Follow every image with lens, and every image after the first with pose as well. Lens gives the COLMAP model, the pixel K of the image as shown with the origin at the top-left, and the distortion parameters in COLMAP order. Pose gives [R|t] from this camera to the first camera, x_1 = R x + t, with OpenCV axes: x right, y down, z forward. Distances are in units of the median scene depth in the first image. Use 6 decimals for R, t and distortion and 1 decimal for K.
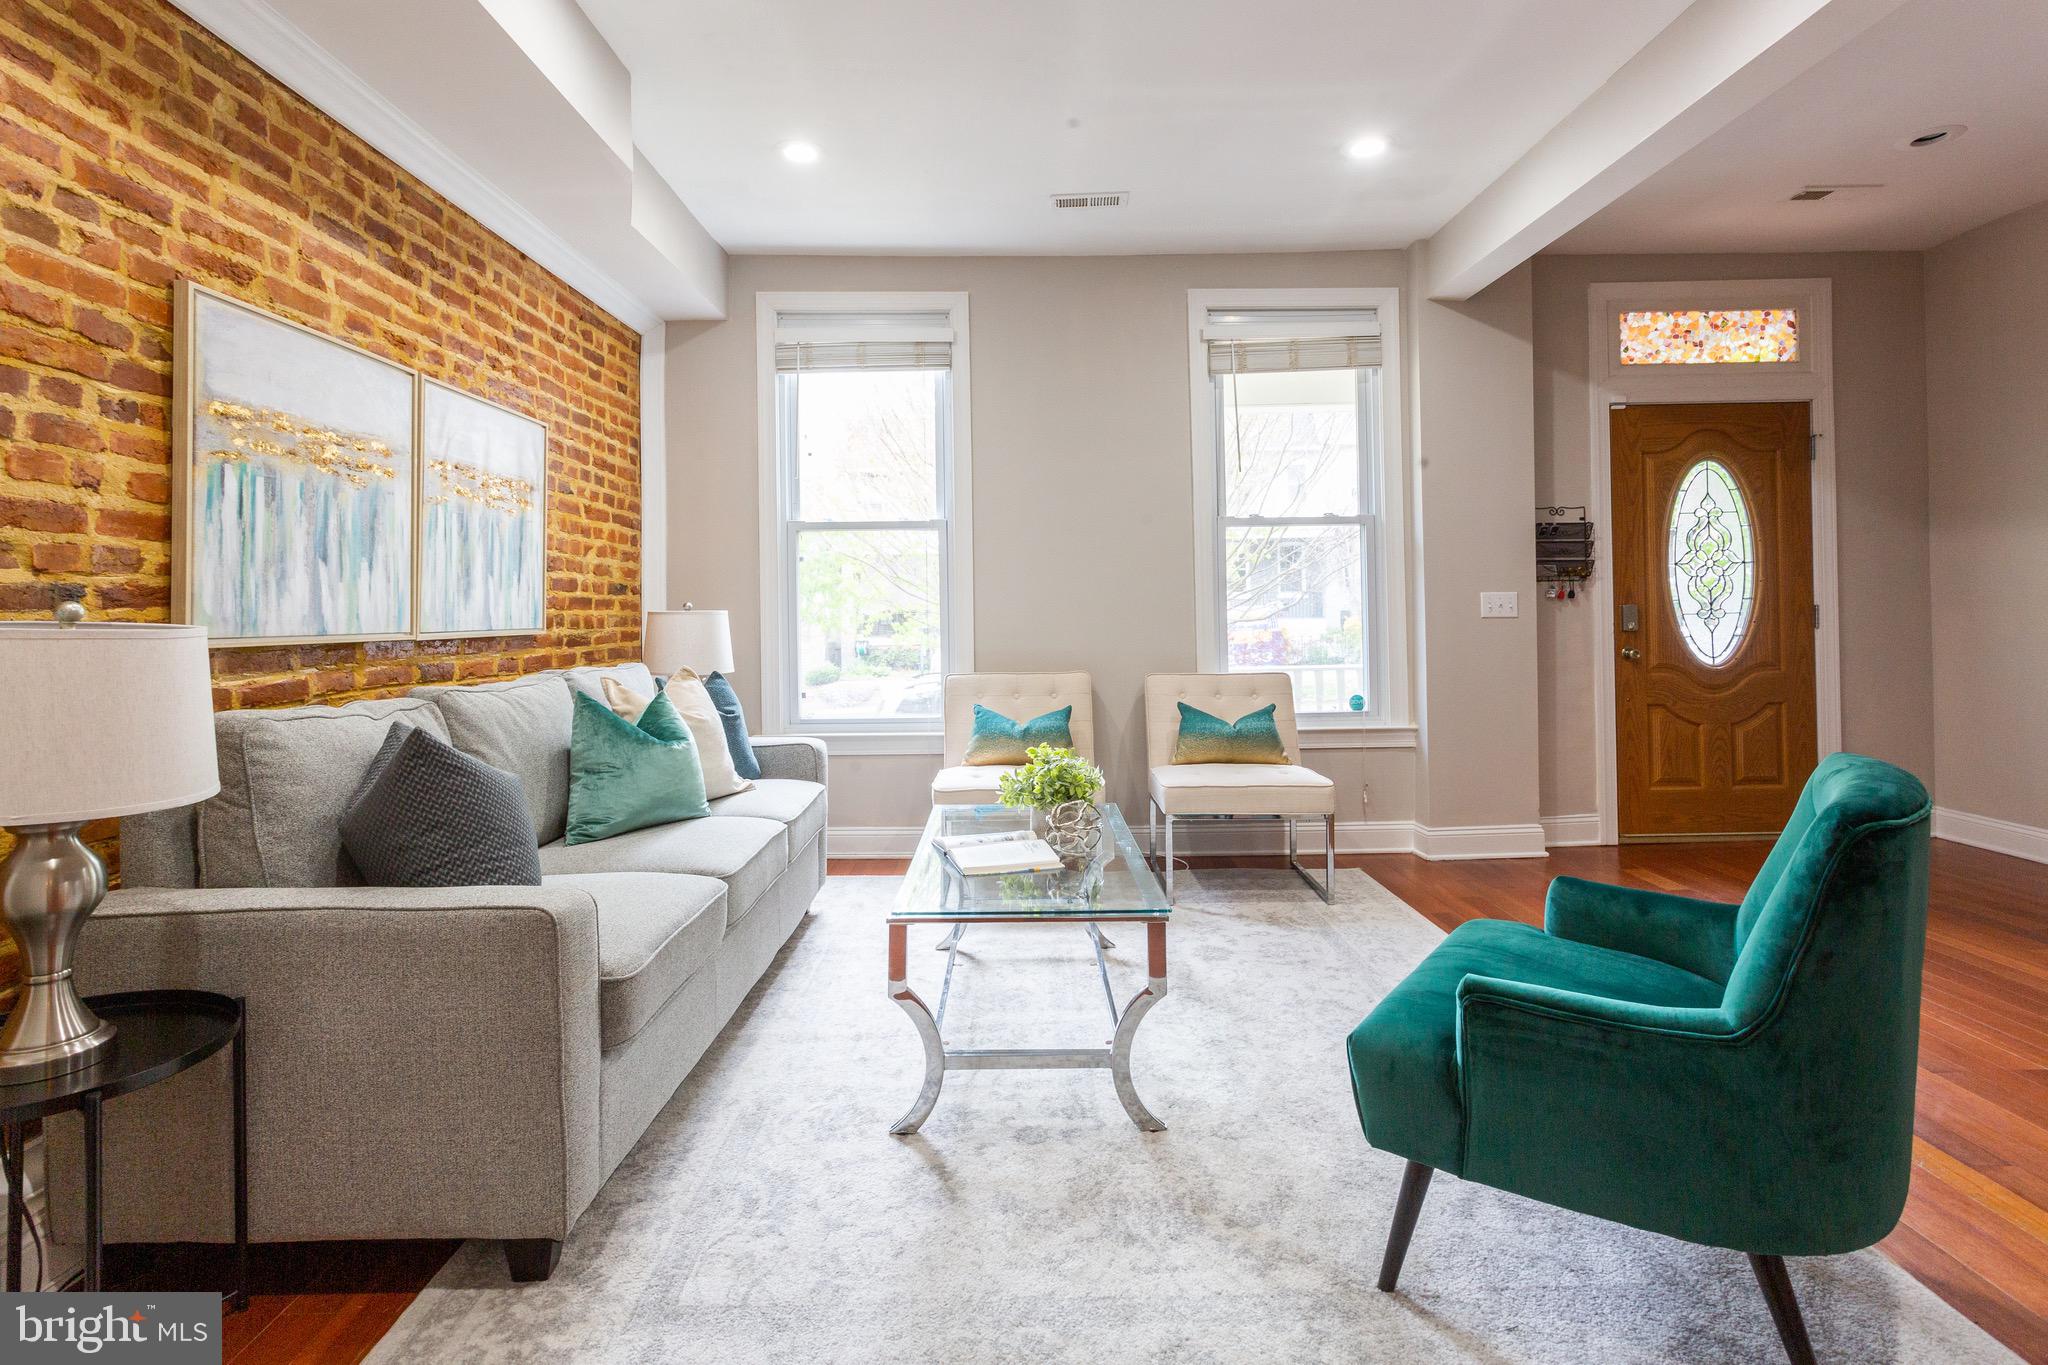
lens RADIAL K [[1006.8, 0, 1038.2], [0, 1006.8, 601.1], [0, 0, 1]] dist [-0.008199, 0.005203]
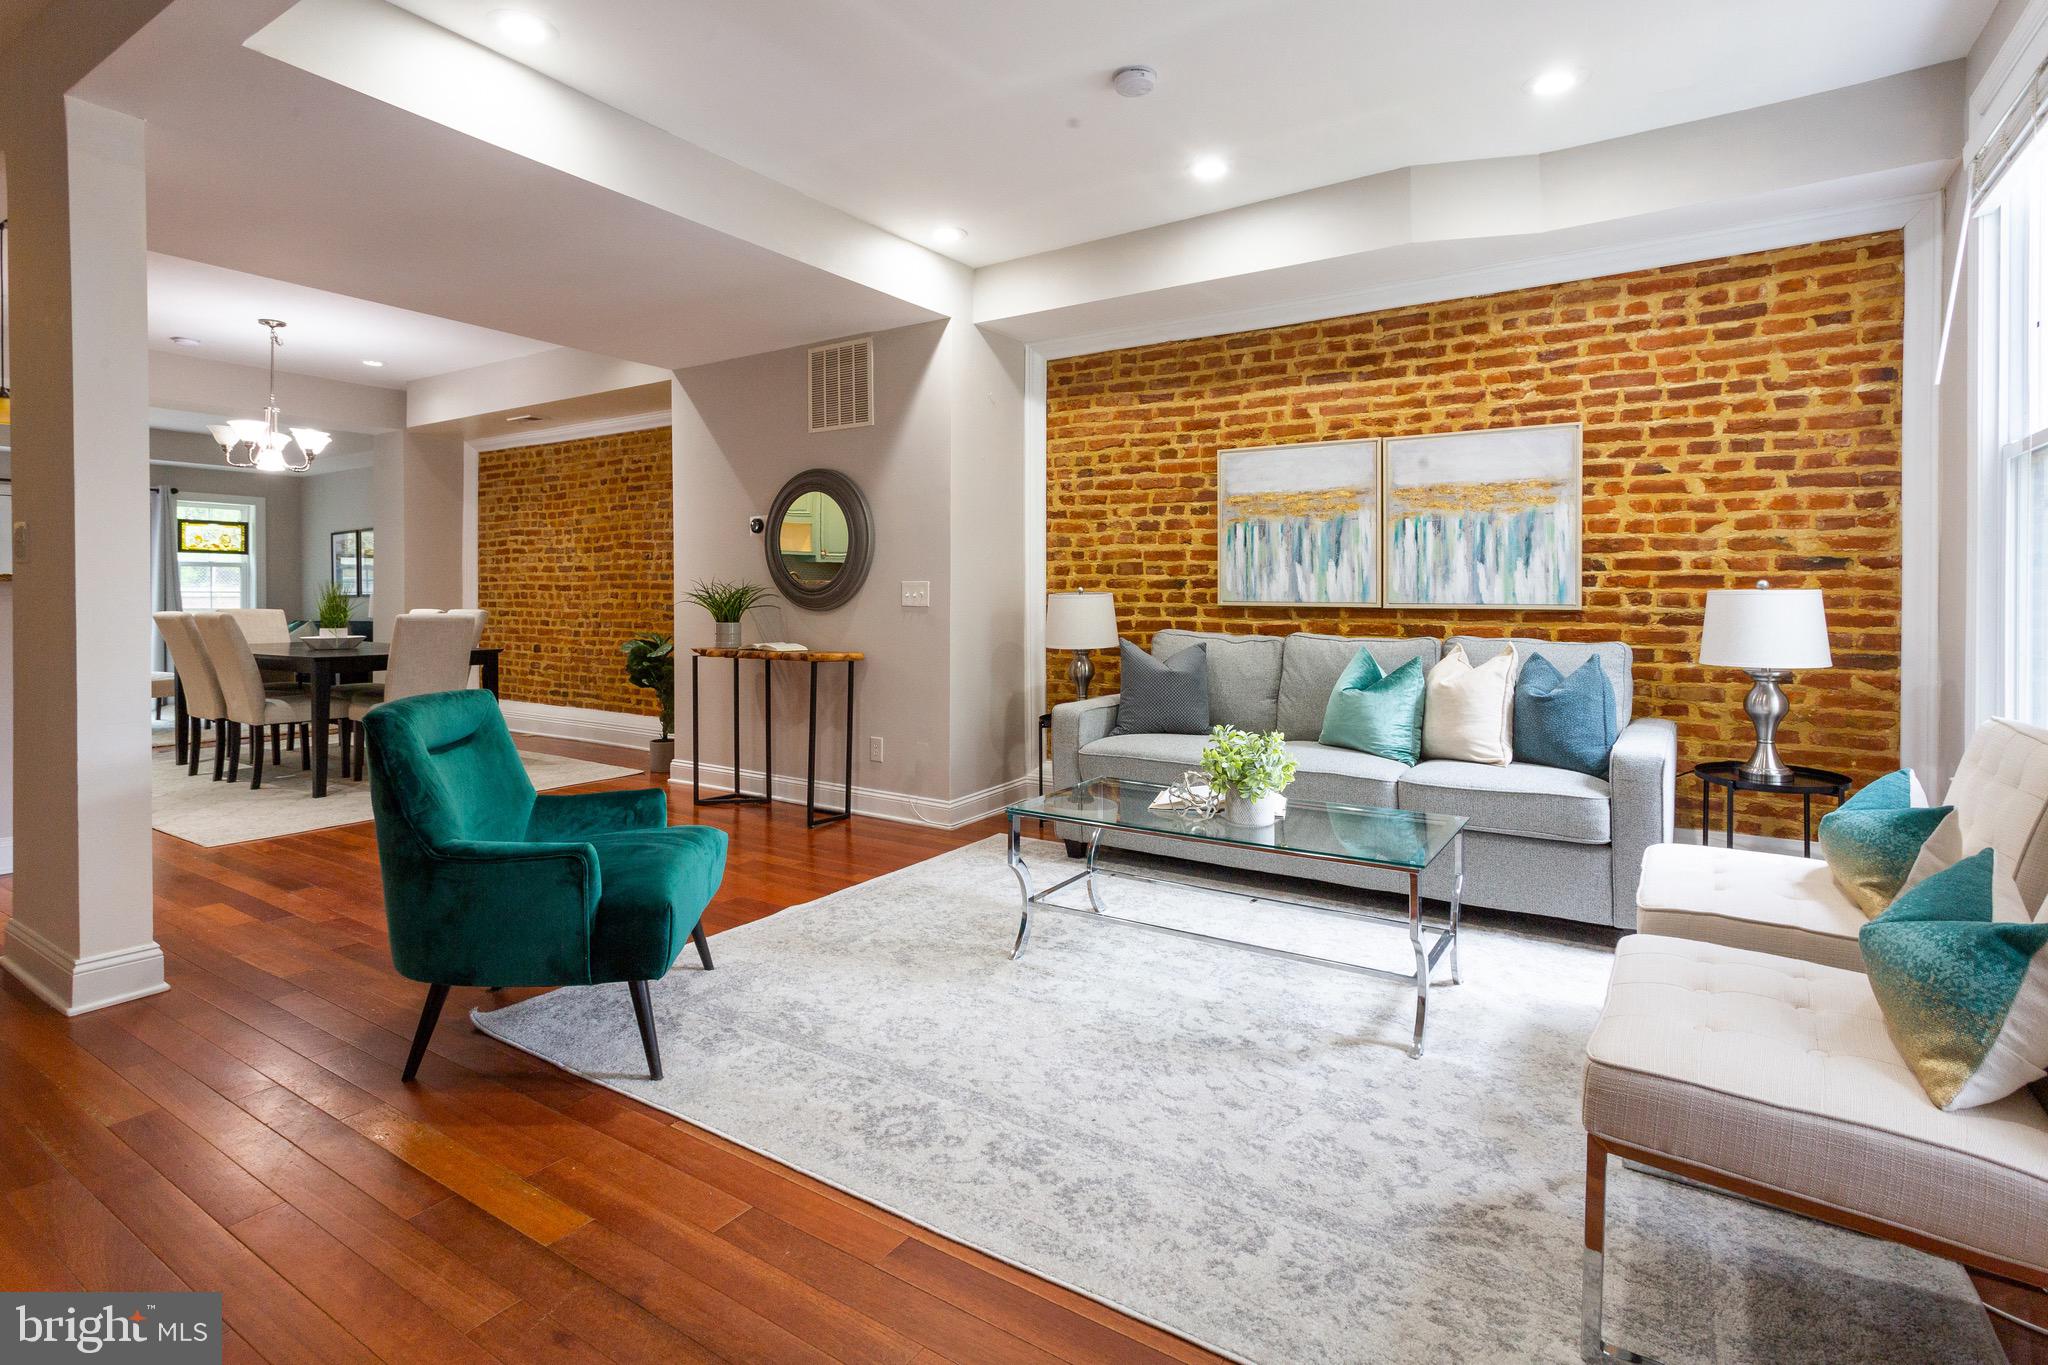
lens RADIAL K [[1006.8, 0, 1031.9], [0, 1006.8, 600.4], [0, 0, 1]] dist [-0.008199, 0.005203]
pose [[-0.563473, 0.017983, -0.825939, 1.094693], [0.012396, 0.999835, 0.013313, -0.000516], [0.826041, -0.002737, -0.563603, 1.573956]]
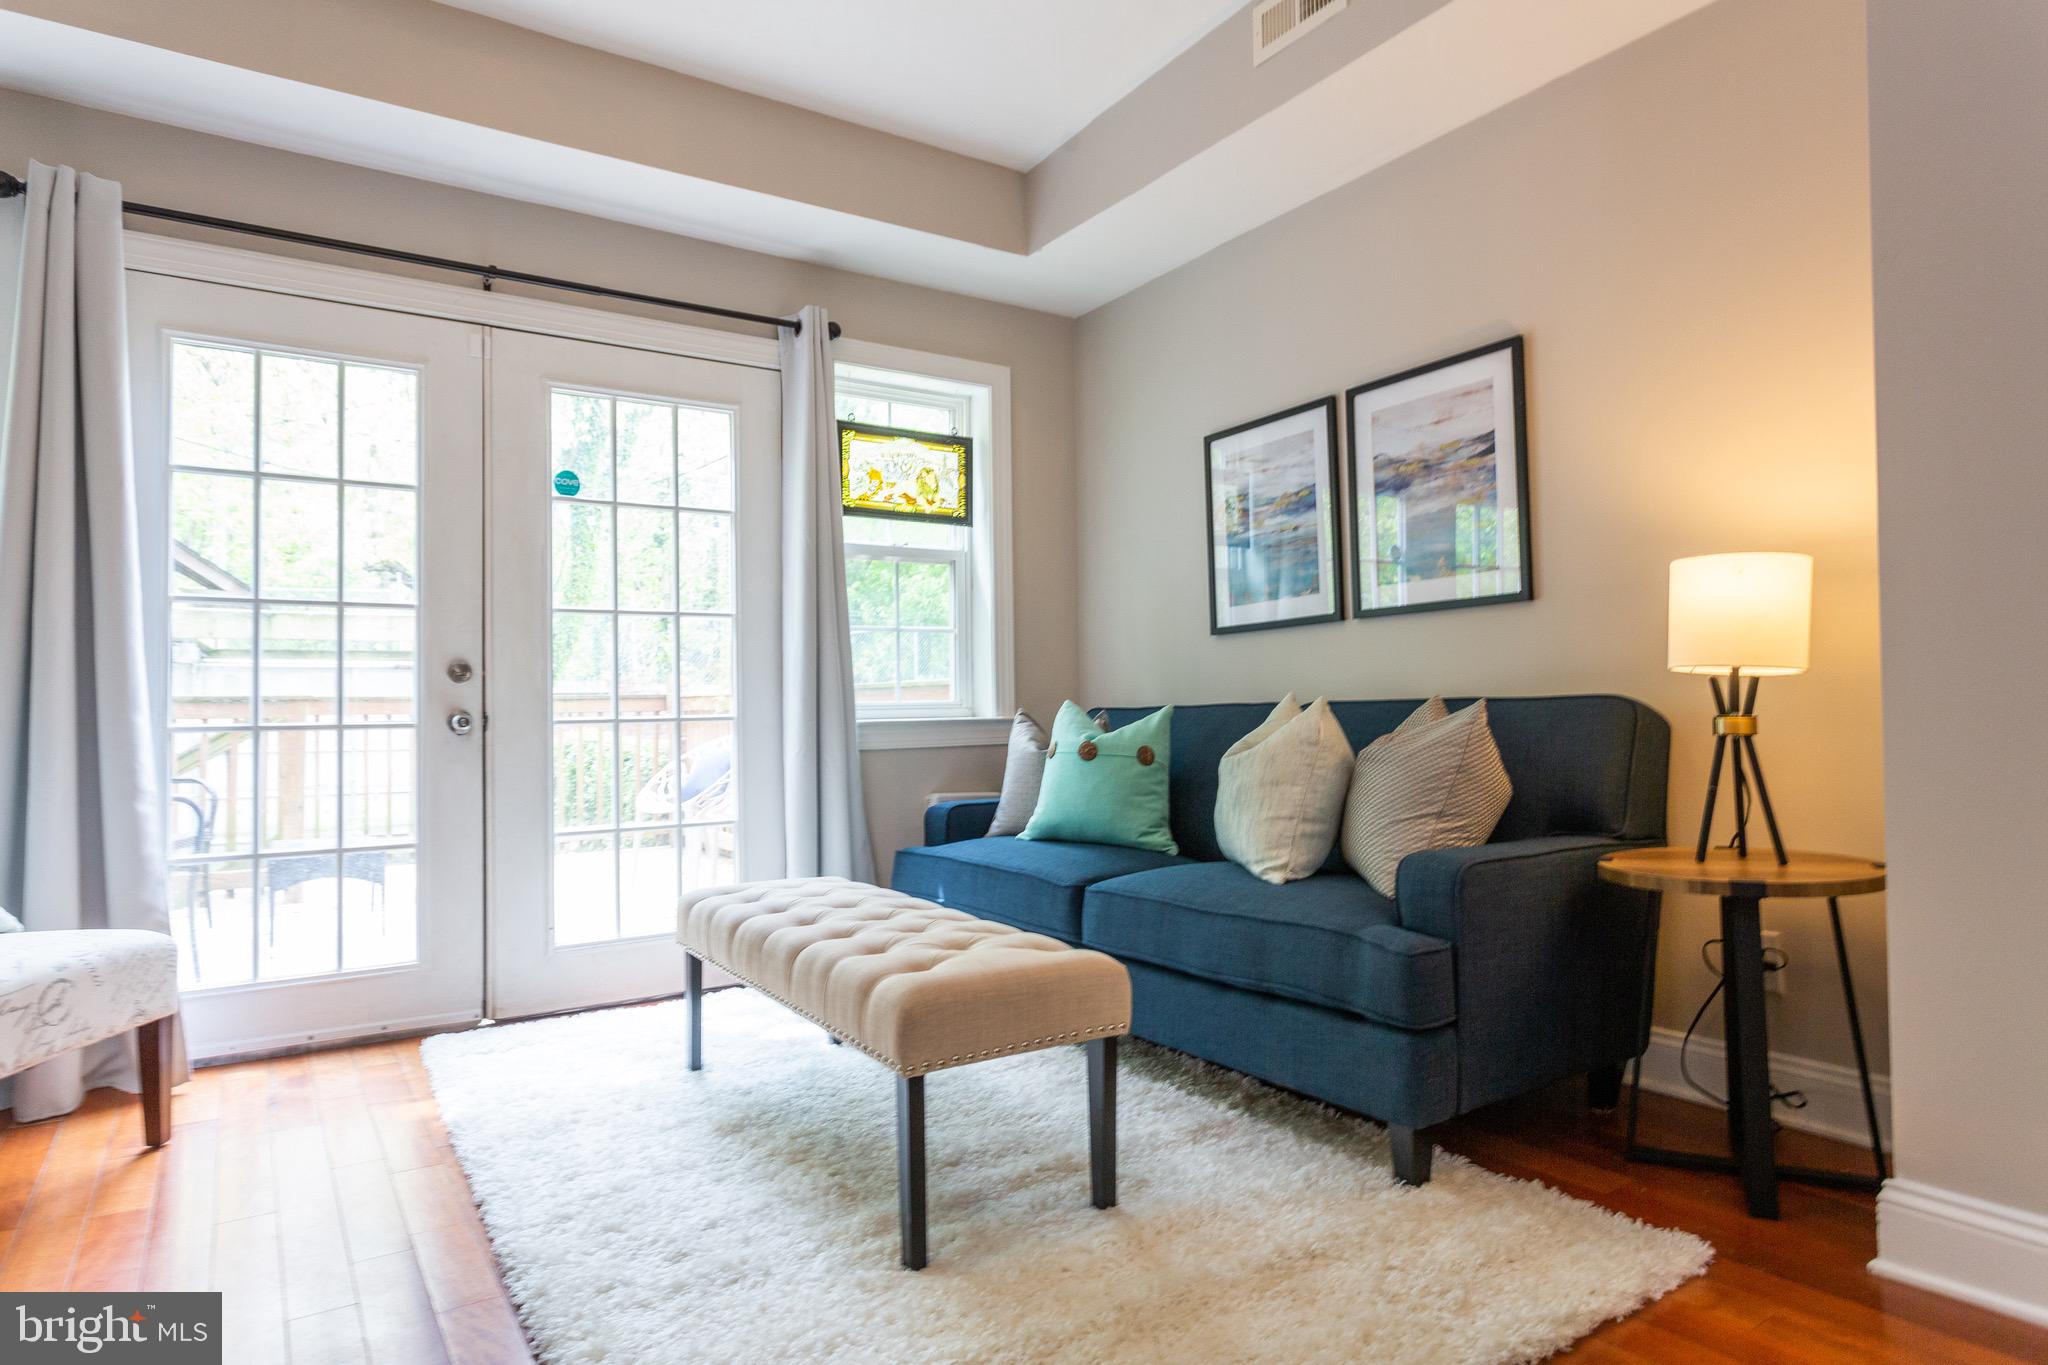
lens RADIAL K [[1192.0, 0, 987.5], [0, 1192.0, 659.8], [0, 0, 1]] dist [-0.019249, 0.002070]
pose [[-0.852014, 0.017234, -0.523235, 0.465341], [0.040430, 0.998639, -0.032942, 0.083428], [0.521955, -0.049221, -0.851552, -1.669699]]
